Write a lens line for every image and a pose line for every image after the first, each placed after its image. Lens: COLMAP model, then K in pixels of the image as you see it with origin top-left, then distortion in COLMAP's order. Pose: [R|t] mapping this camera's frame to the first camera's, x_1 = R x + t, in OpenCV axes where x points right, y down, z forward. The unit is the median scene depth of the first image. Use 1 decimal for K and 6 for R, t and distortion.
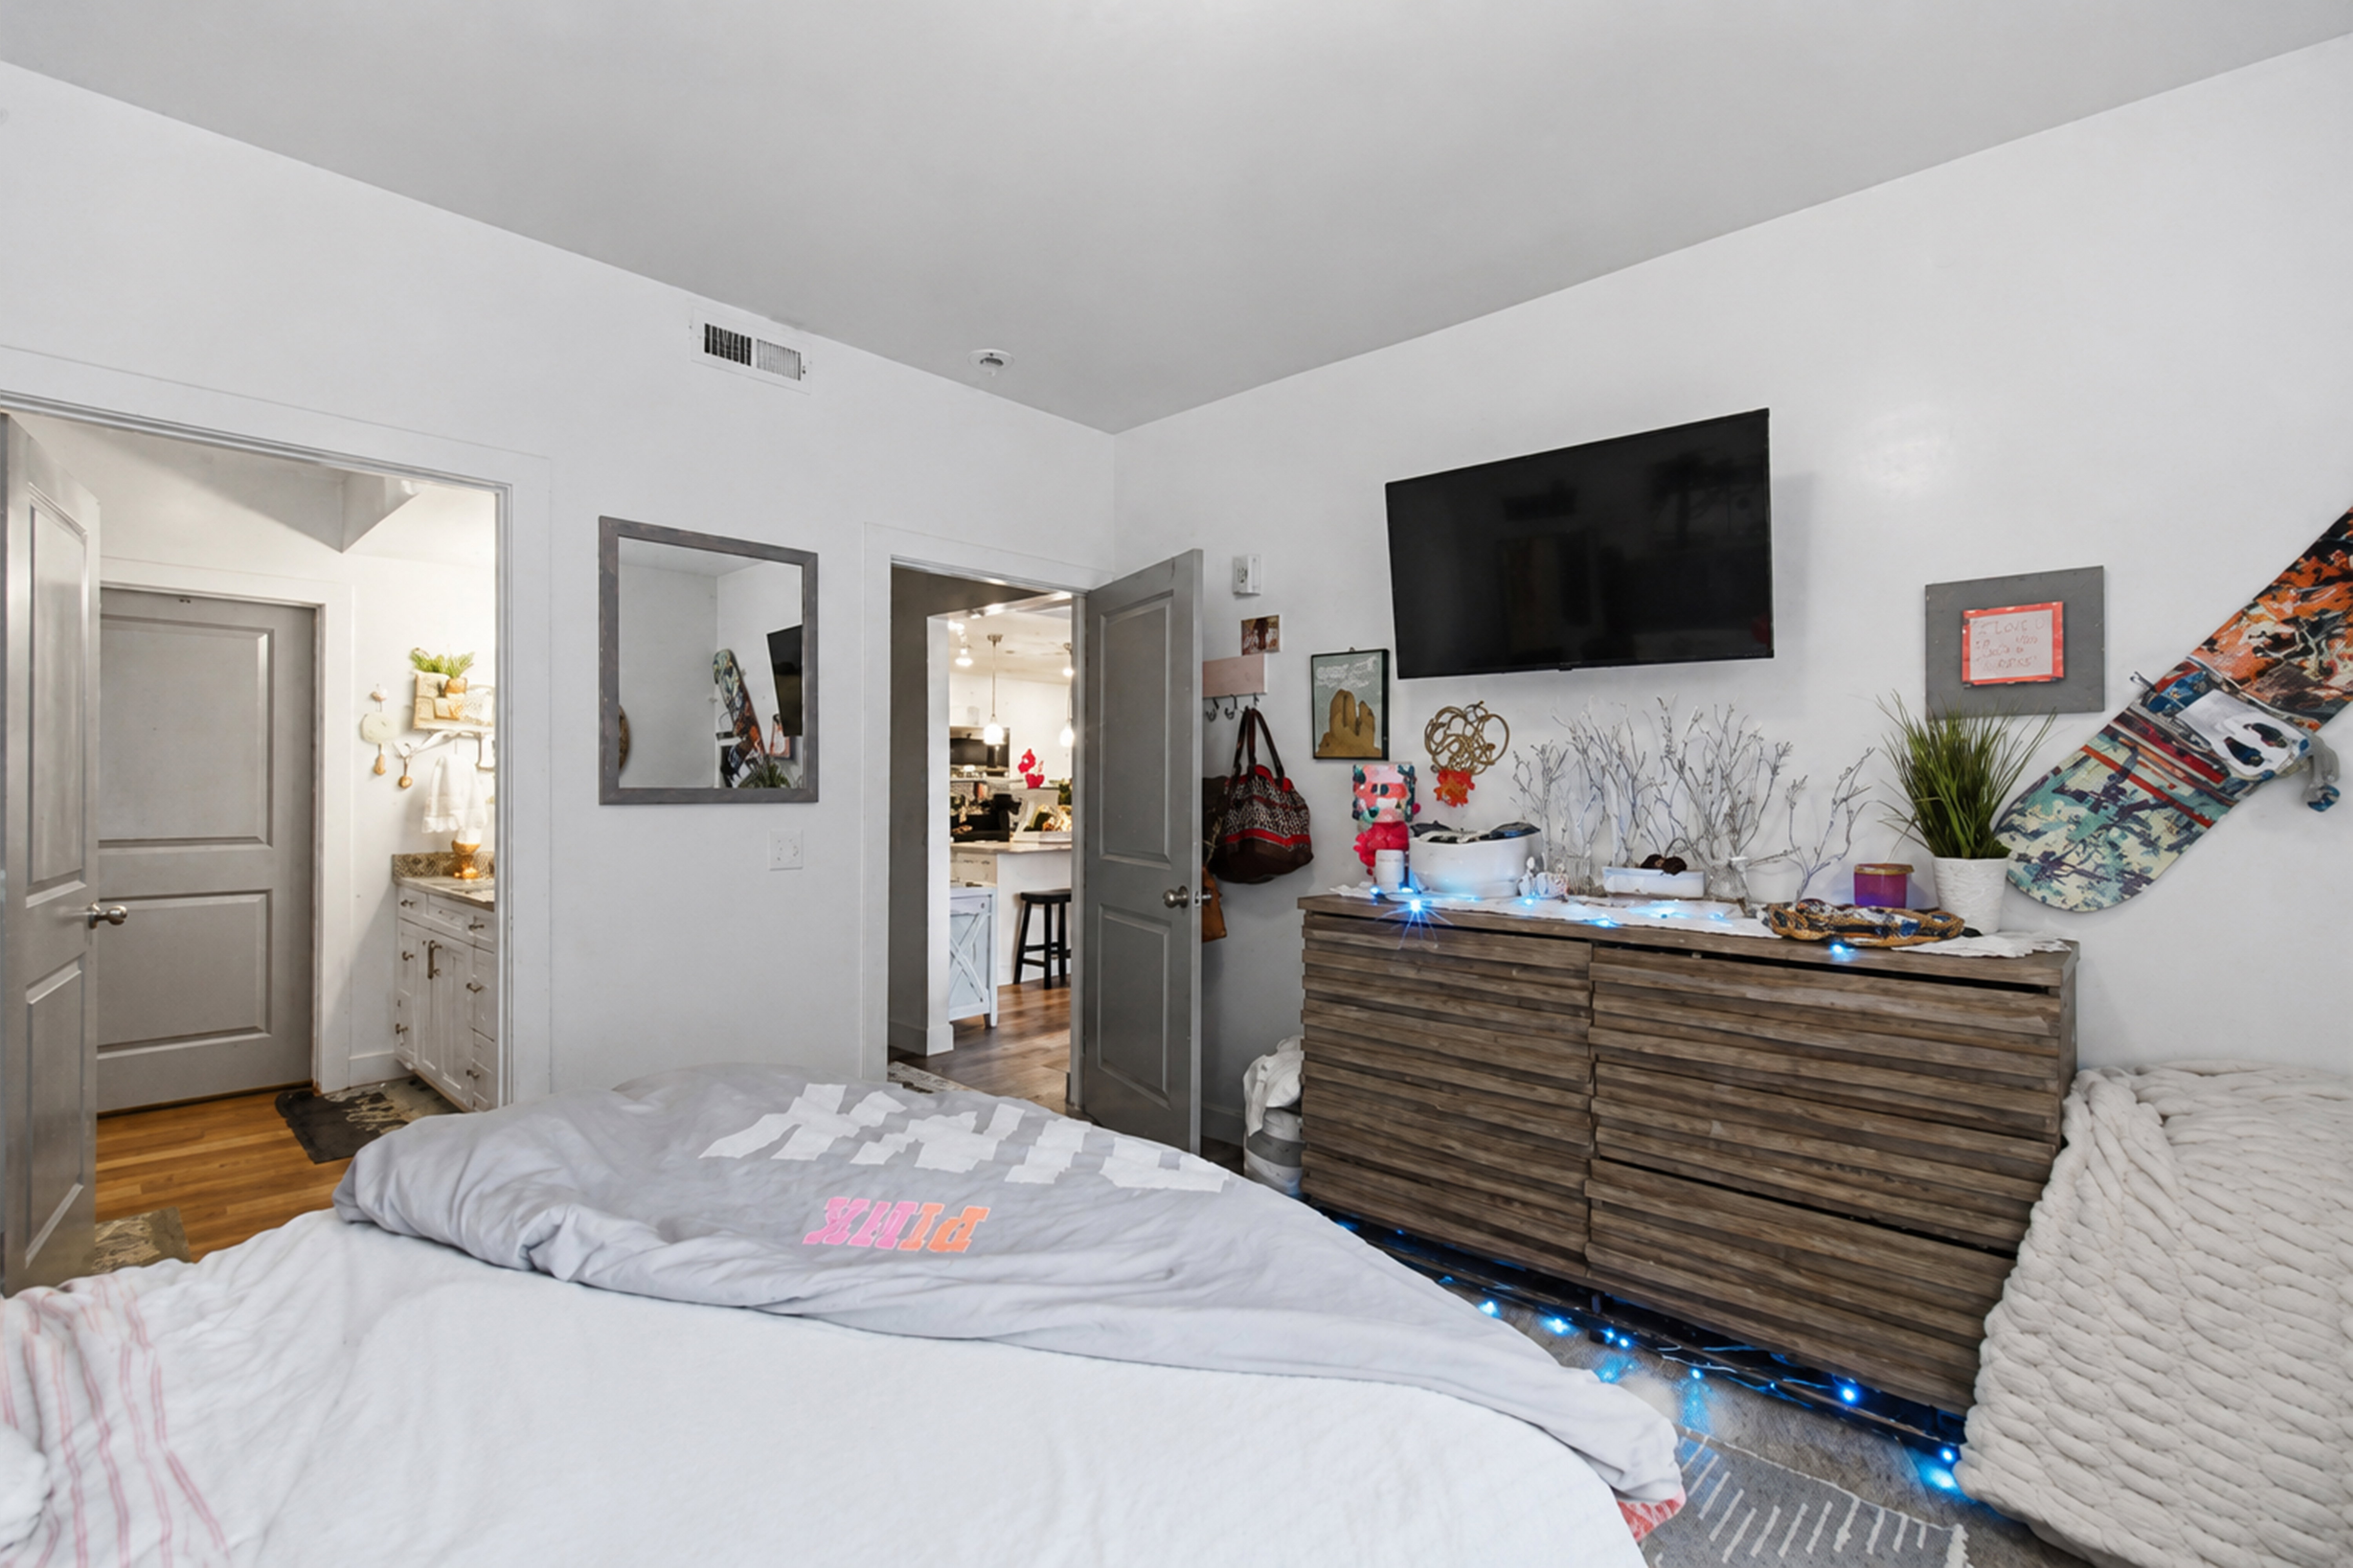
lens RADIAL K [[1072.9, 0, 1180.0], [0, 1072.9, 781.5], [0, 0, 1]] dist [0.004789, -0.001615]
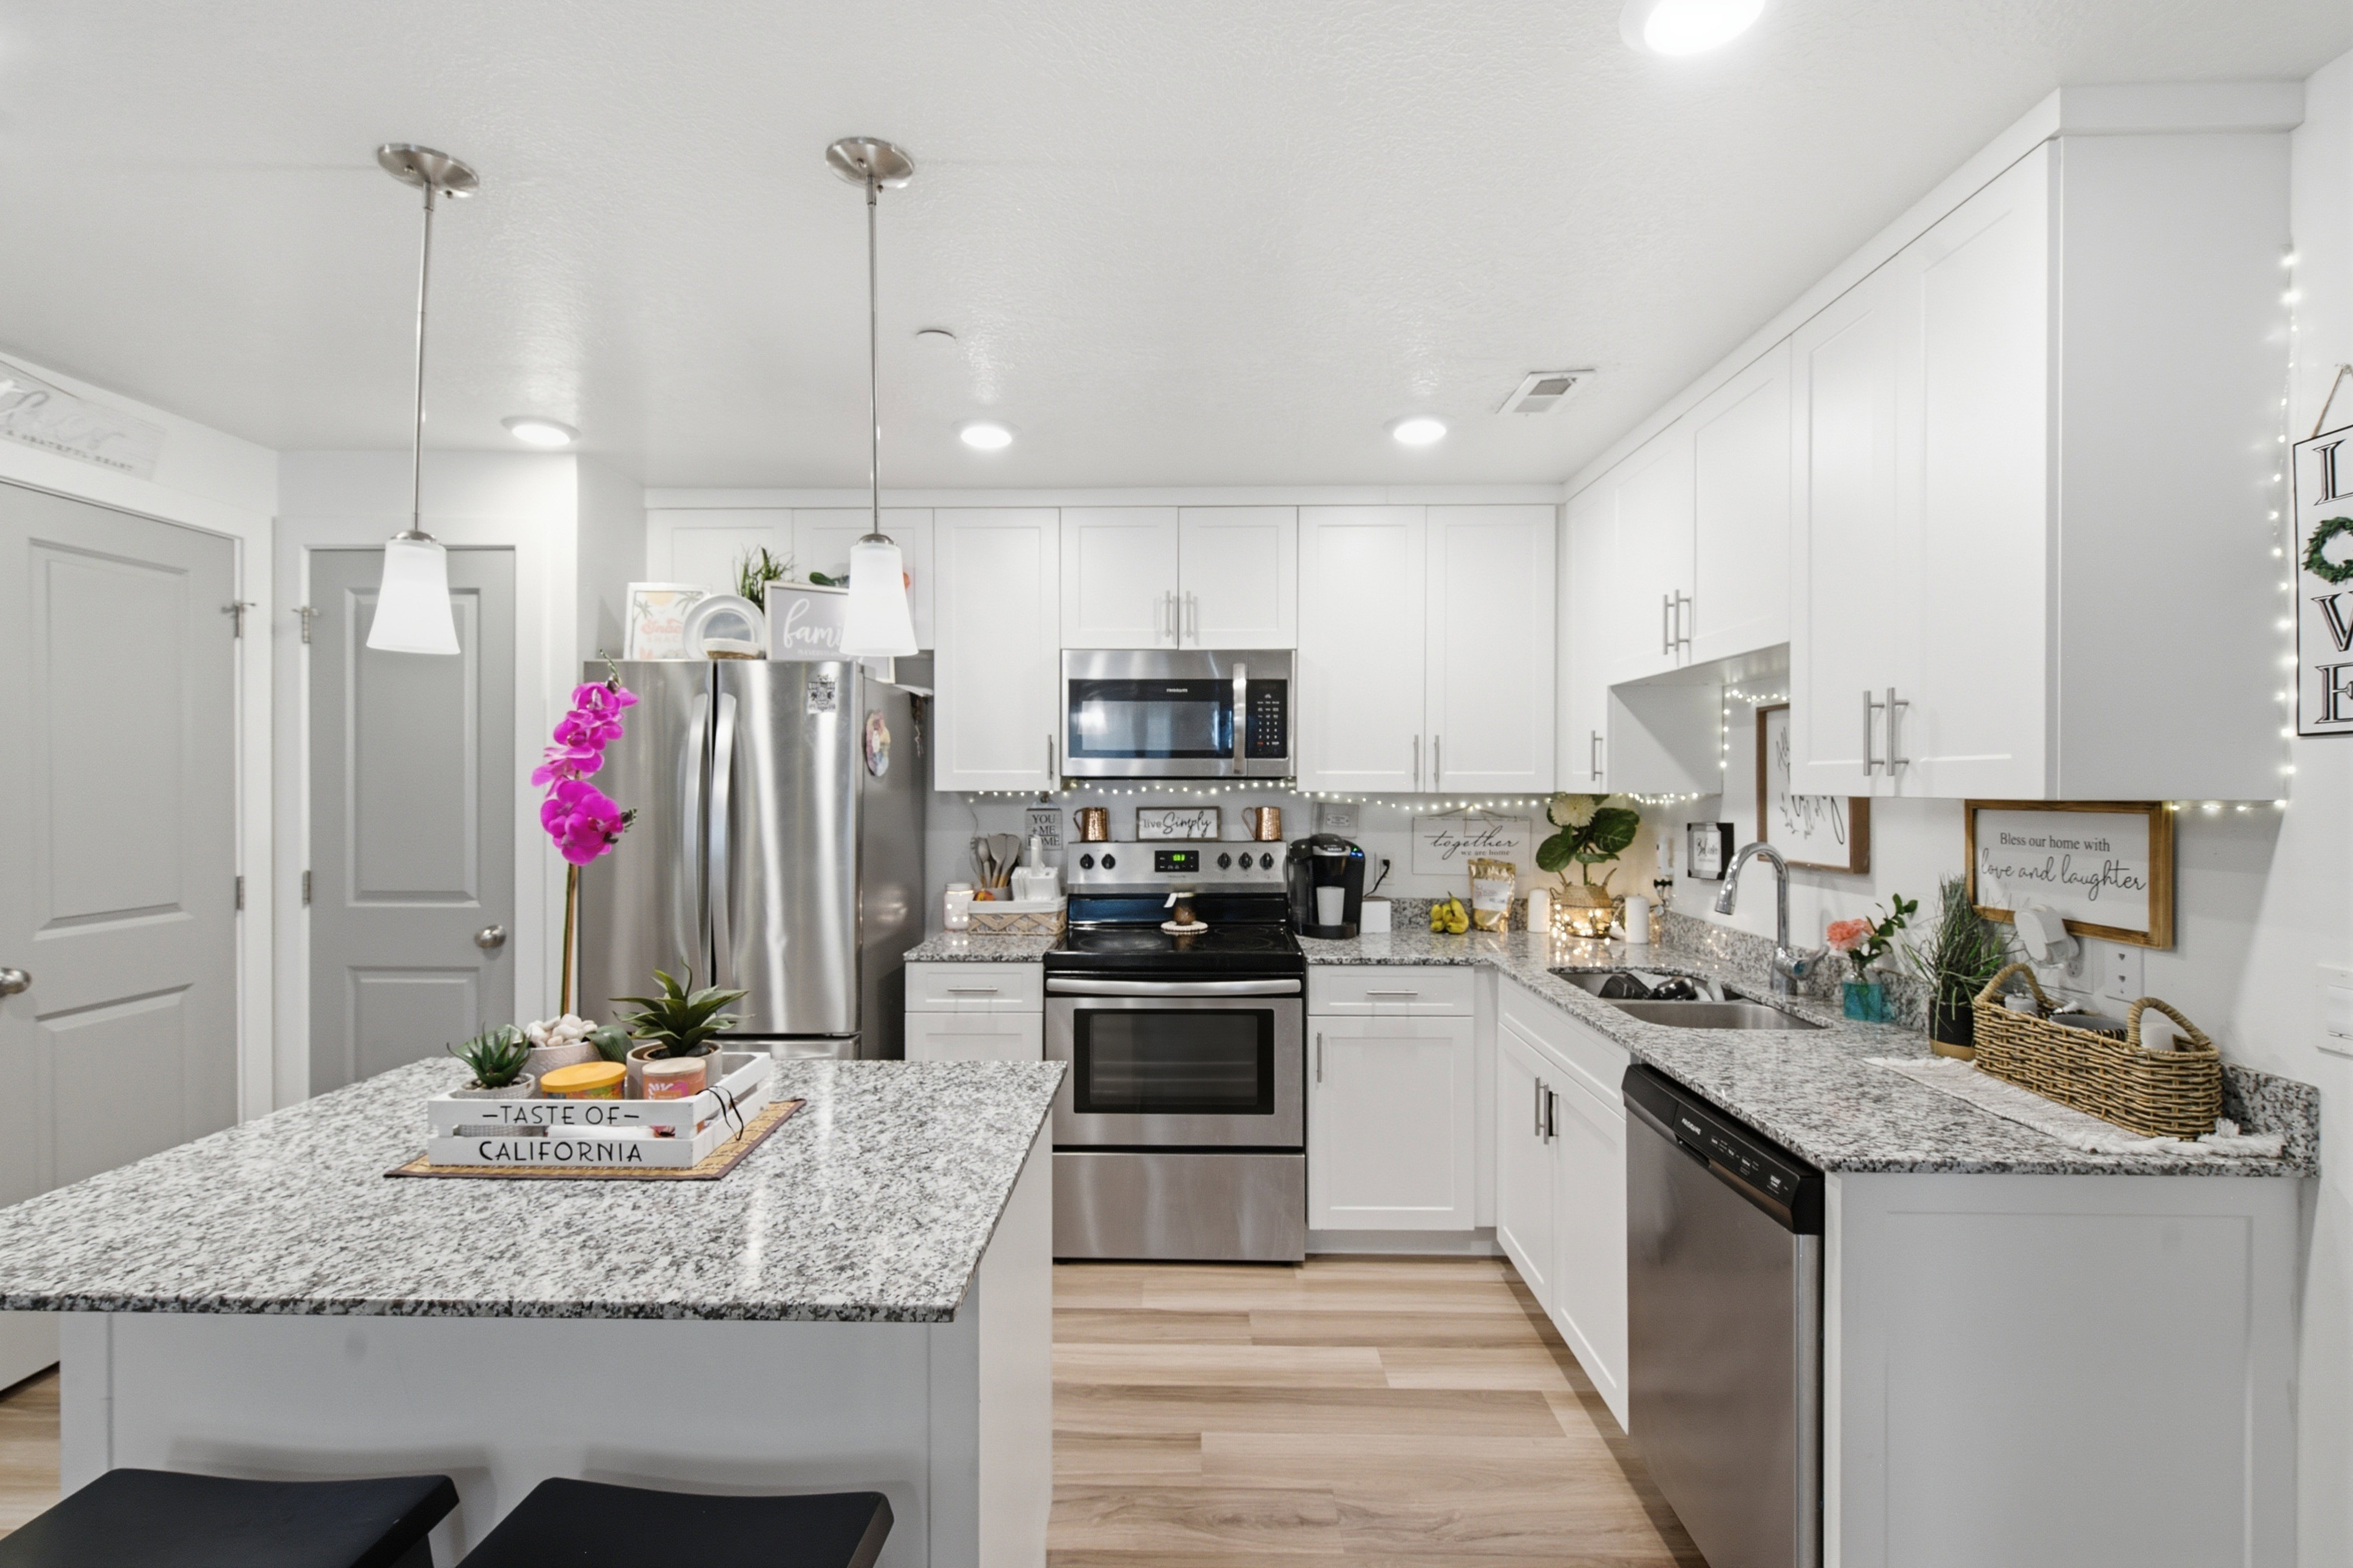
lens RADIAL K [[1073.0, 0, 1170.3], [0, 1073.0, 788.4], [0, 0, 1]] dist [0.004789, -0.001615]
pose [[0.663460, 0.001665, -0.748210, 0.148090], [0.002391, 0.999988, 0.004346, -0.012419], [0.748208, -0.004673, 0.663447, 1.512934]]
